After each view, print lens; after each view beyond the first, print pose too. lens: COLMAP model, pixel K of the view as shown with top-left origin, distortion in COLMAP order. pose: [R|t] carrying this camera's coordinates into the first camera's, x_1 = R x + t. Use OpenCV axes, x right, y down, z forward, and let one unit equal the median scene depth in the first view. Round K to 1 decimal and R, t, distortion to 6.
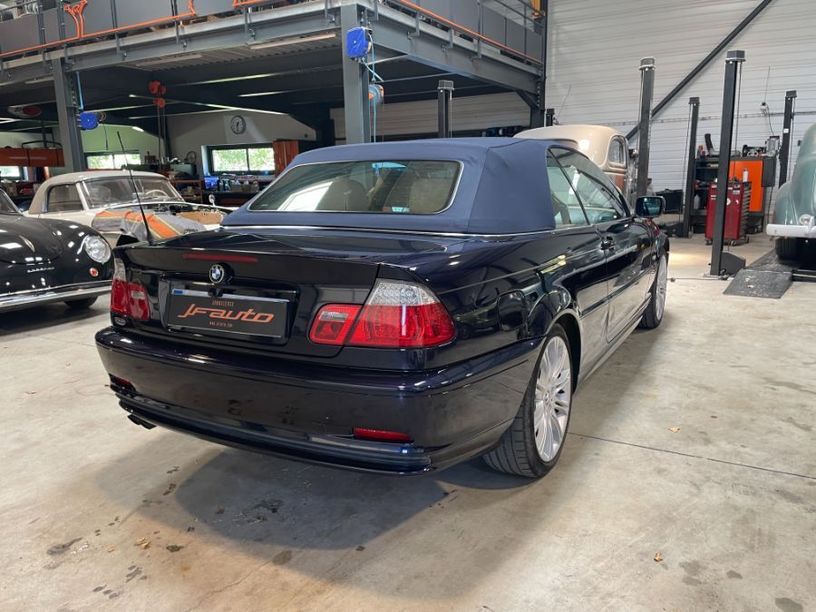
lens RADIAL K [[618.9, 0, 402.9], [0, 618.9, 306.5], [0, 0, 1]] dist [0.100235, -0.135579]
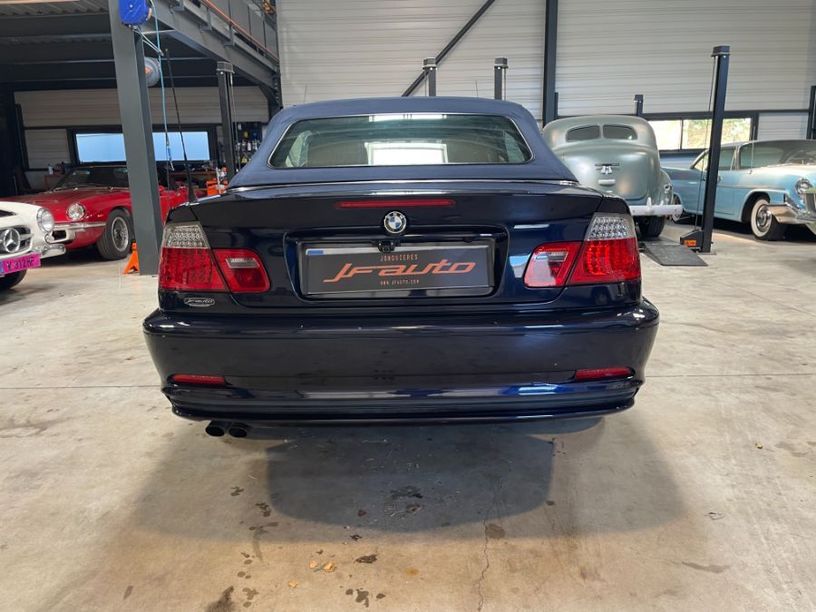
lens RADIAL K [[623.8, 0, 407.5], [0, 623.8, 305.4], [0, 0, 1]] dist [0.096832, -0.134193]
pose [[0.873894, -0.094542, 0.476834, -0.410014], [0.101436, 0.994777, 0.011332, 0.030633], [-0.475415, 0.038466, 0.878920, 0.143653]]
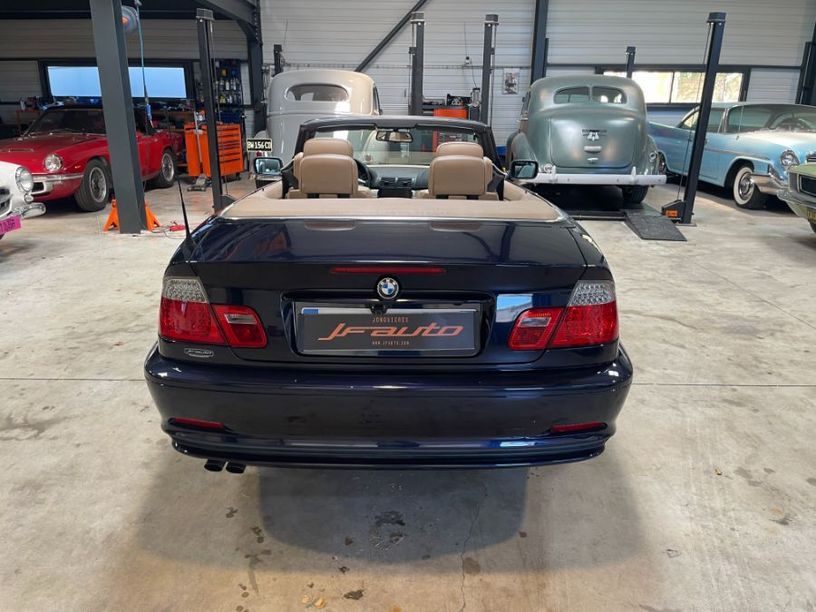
lens RADIAL K [[624.7, 0, 394.6], [0, 624.7, 304.7], [0, 0, 1]] dist [0.104317, -0.145567]
pose [[0.869184, -0.122071, 0.479185, -0.421131], [0.073598, 0.990193, 0.118751, -0.078500], [-0.488982, -0.067949, 0.869643, 0.127611]]
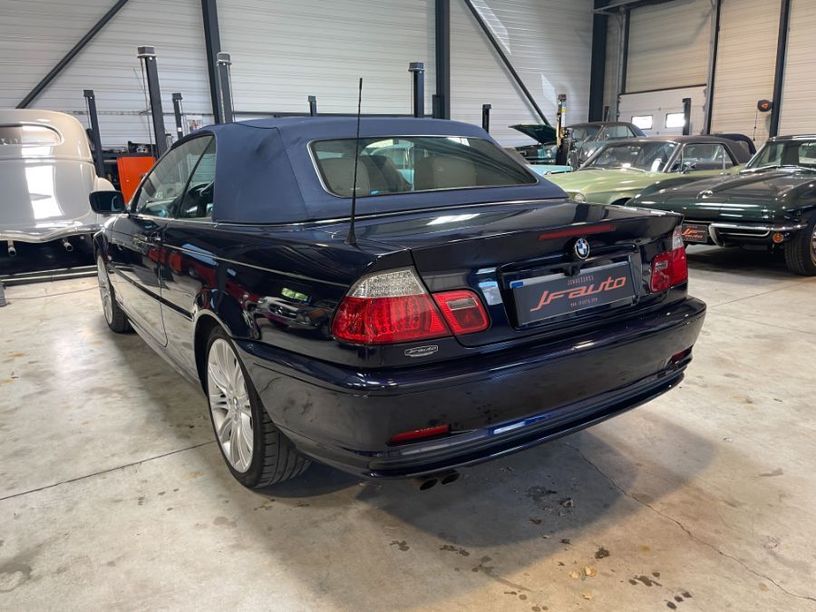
lens RADIAL K [[626.1, 0, 407.5], [0, 626.1, 309.0], [0, 0, 1]] dist [0.091543, -0.126173]
pose [[0.442211, -0.201949, 0.873880, -0.736170], [0.202055, 0.971707, 0.122310, -0.077843], [-0.873855, 0.122485, 0.470504, 0.464748]]
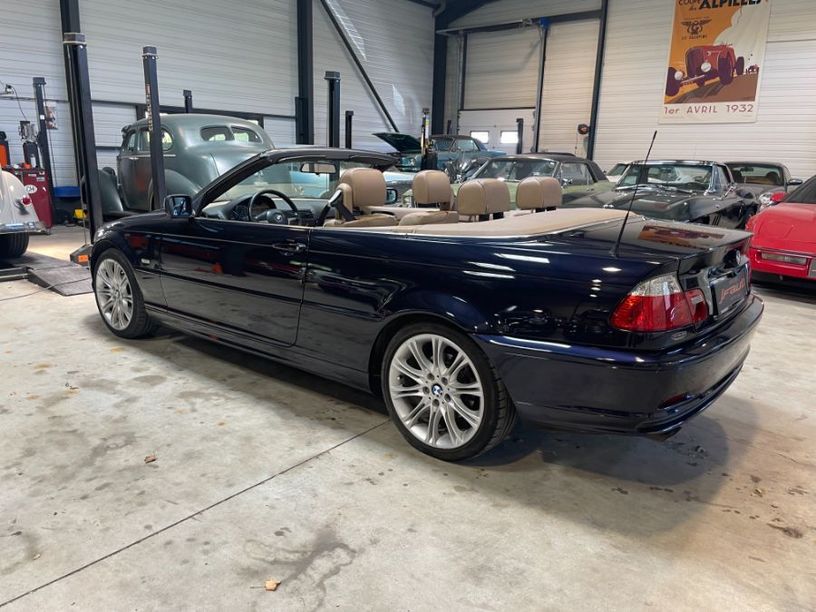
lens RADIAL K [[625.4, 0, 401.1], [0, 625.4, 304.3], [0, 0, 1]] dist [0.094206, -0.127605]
pose [[0.161529, -0.202501, 0.965868, -0.983023], [0.179179, 0.968472, 0.173082, -0.179871], [-0.970465, 0.145106, 0.192720, 0.838420]]
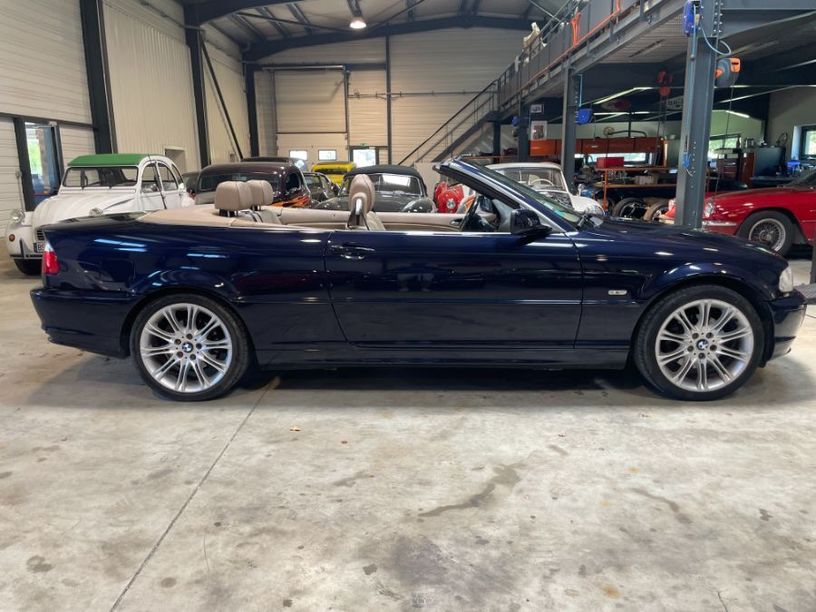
lens RADIAL K [[611.8, 0, 399.1], [0, 611.8, 294.7], [0, 0, 1]] dist [0.097811, -0.125622]
pose [[0.474160, 0.188329, -0.860060, 1.148501], [-0.175195, 0.977502, 0.117458, -0.148461], [0.862832, 0.094984, 0.496487, 0.521746]]
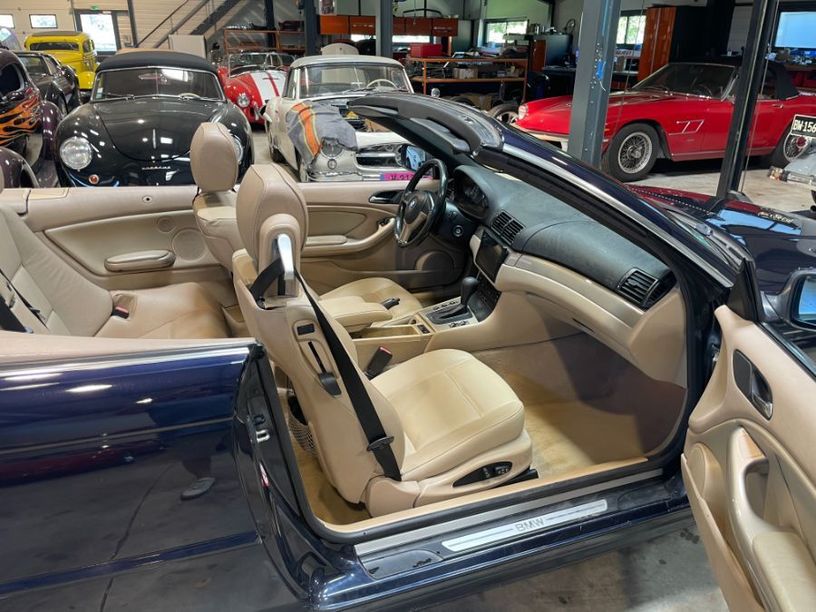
lens RADIAL K [[610.5, 0, 407.5], [0, 610.5, 302.5], [0, 0, 1]] dist [0.098124, -0.125477]
pose [[0.771553, 0.274881, -0.573713, 0.525519], [-0.156395, 0.956112, 0.247772, -0.239512], [0.616641, -0.101443, 0.780681, 0.686827]]
